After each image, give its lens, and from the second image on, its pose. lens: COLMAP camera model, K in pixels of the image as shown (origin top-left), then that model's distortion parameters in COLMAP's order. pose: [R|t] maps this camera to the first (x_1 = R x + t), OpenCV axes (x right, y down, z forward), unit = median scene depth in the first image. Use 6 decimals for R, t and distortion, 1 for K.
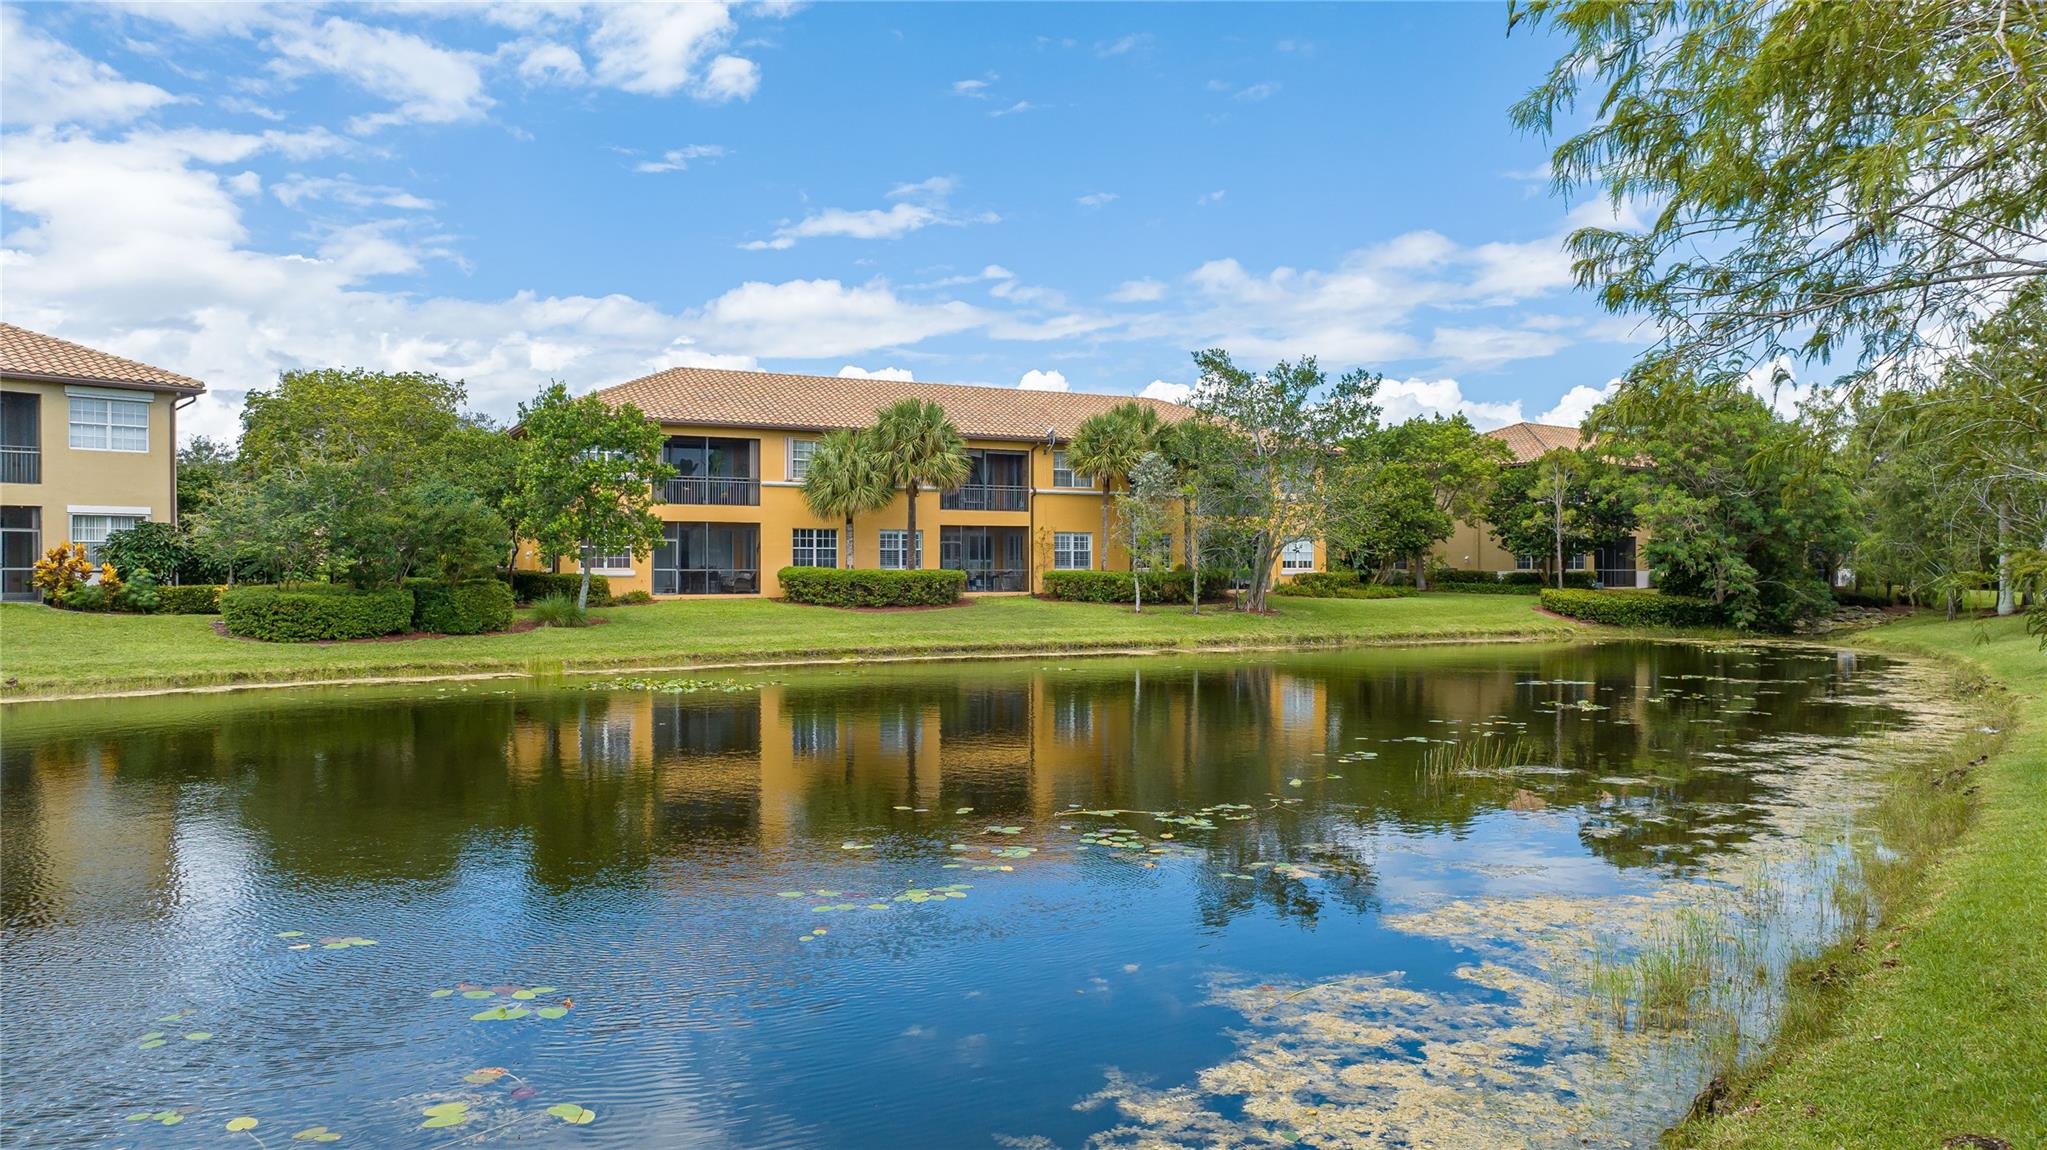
lens RADIAL K [[1442.9, 0, 1030.6], [0, 1442.9, 576.2], [0, 0, 1]] dist [-0.015384, -0.001685]
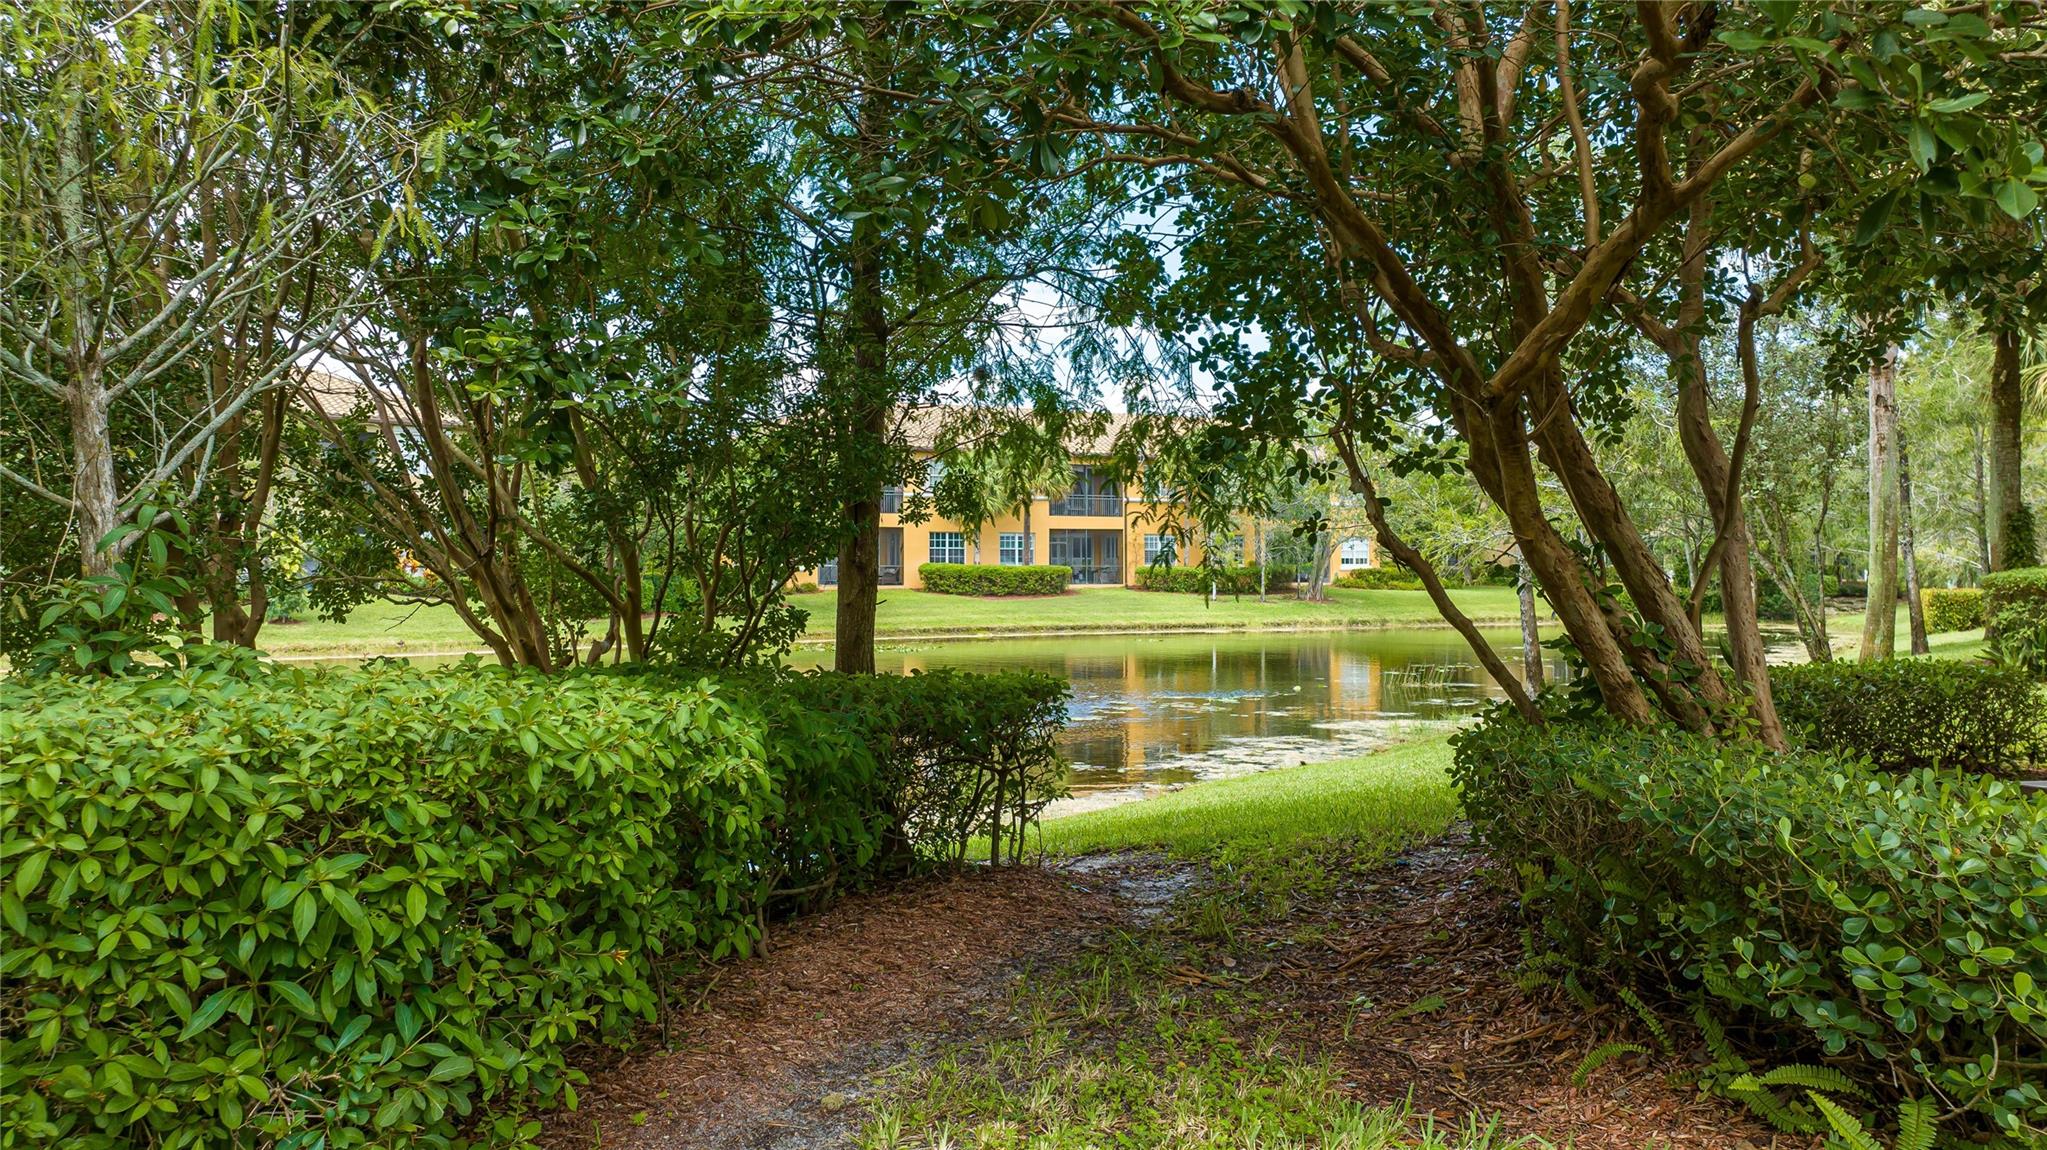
lens RADIAL K [[1457.6, 0, 1029.1], [0, 1457.6, 580.9], [0, 0, 1]] dist [0.026291, -0.129339]
pose [[0.998101, -0.002057, -0.061566, -0.005992], [0.002104, 0.999998, 0.000699, 0.009141], [0.061565, -0.000828, 0.998103, -0.270619]]
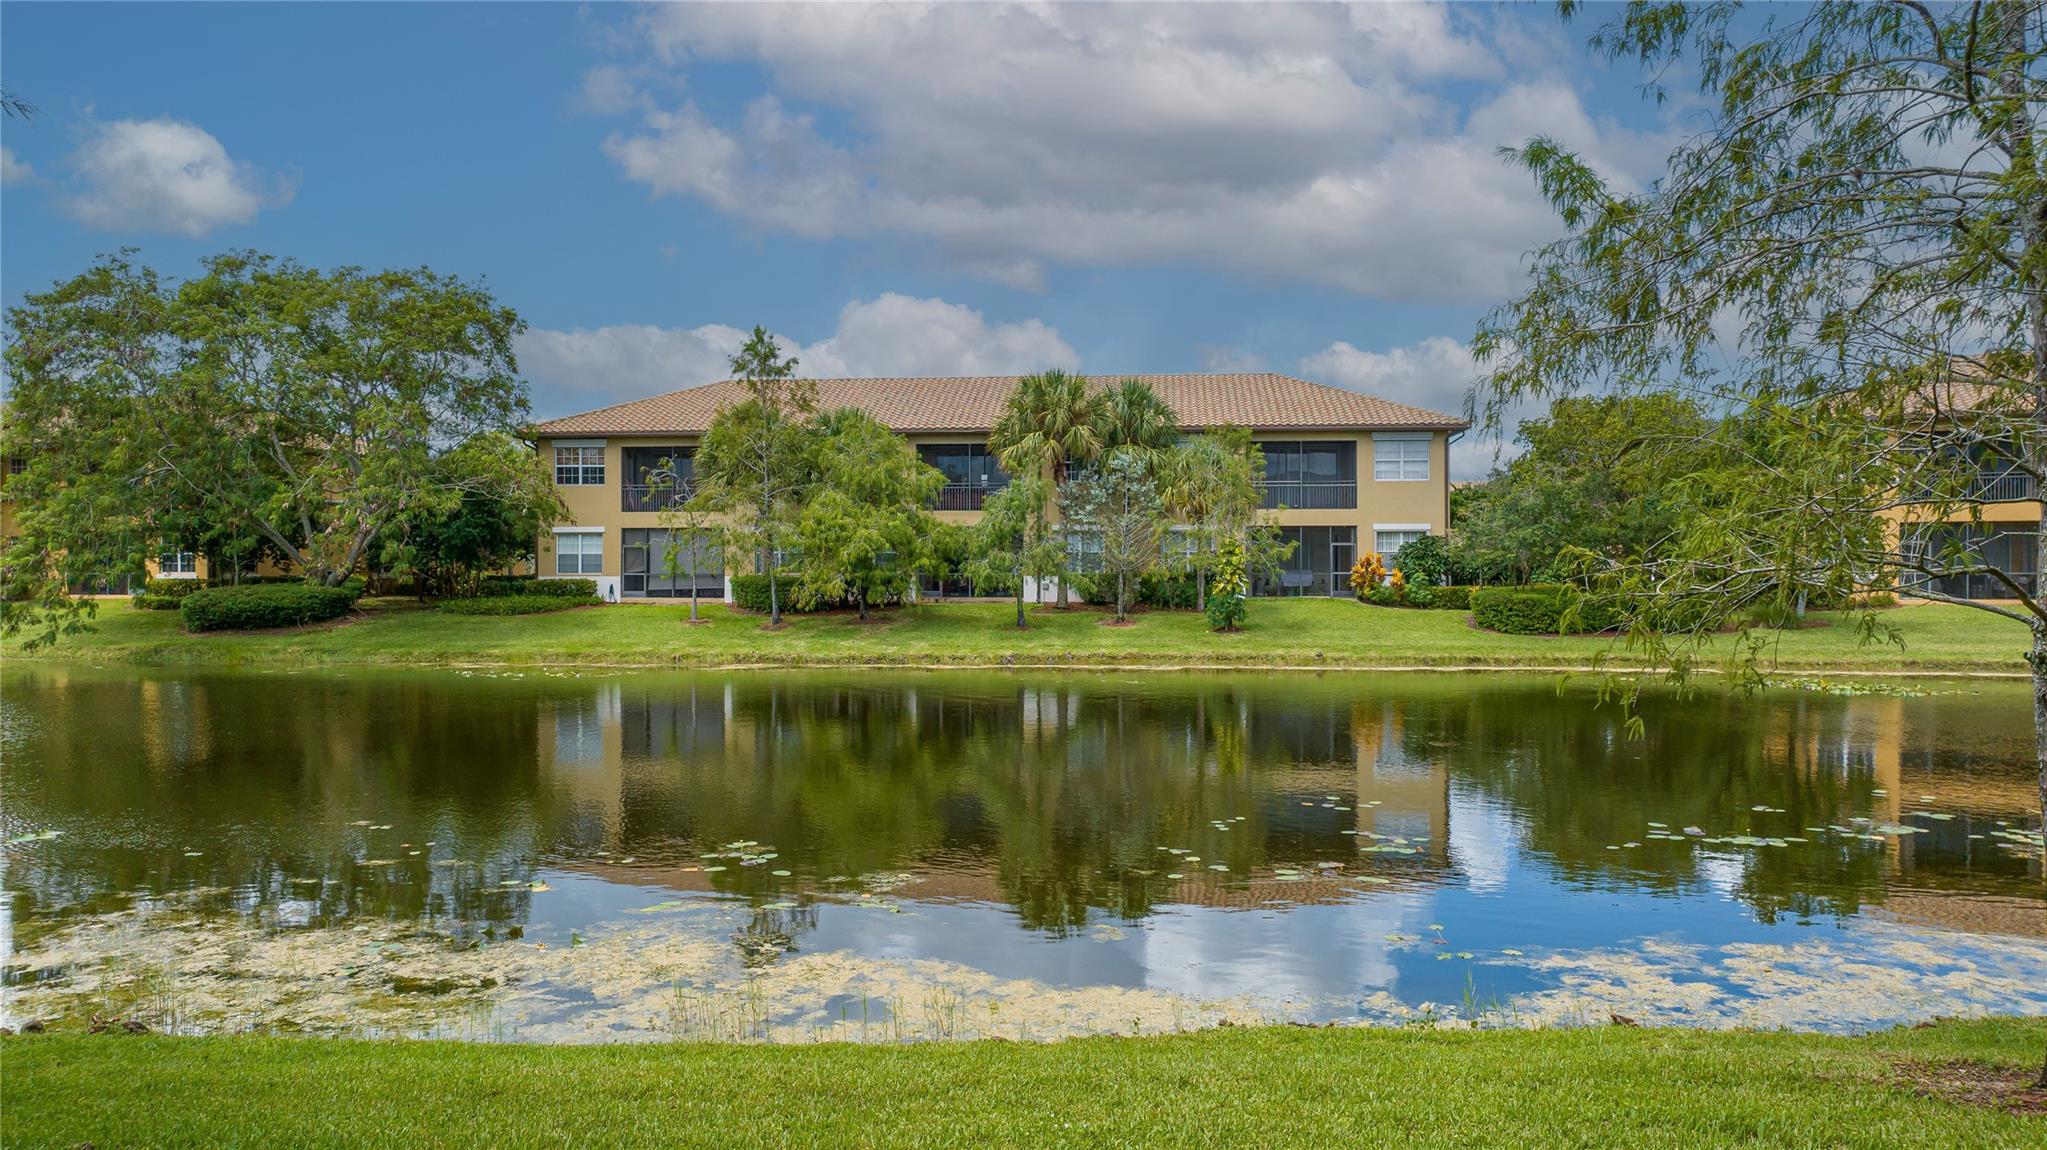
lens RADIAL K [[1453.9, 0, 1023.5], [0, 1453.9, 575.0], [0, 0, 1]] dist [-0.014294, -0.003900]
pose [[0.629839, -0.000290, -0.776726, 0.135889], [-0.002167, 0.999995, -0.002130, 0.000139], [0.776723, 0.003025, 0.629835, -0.069258]]
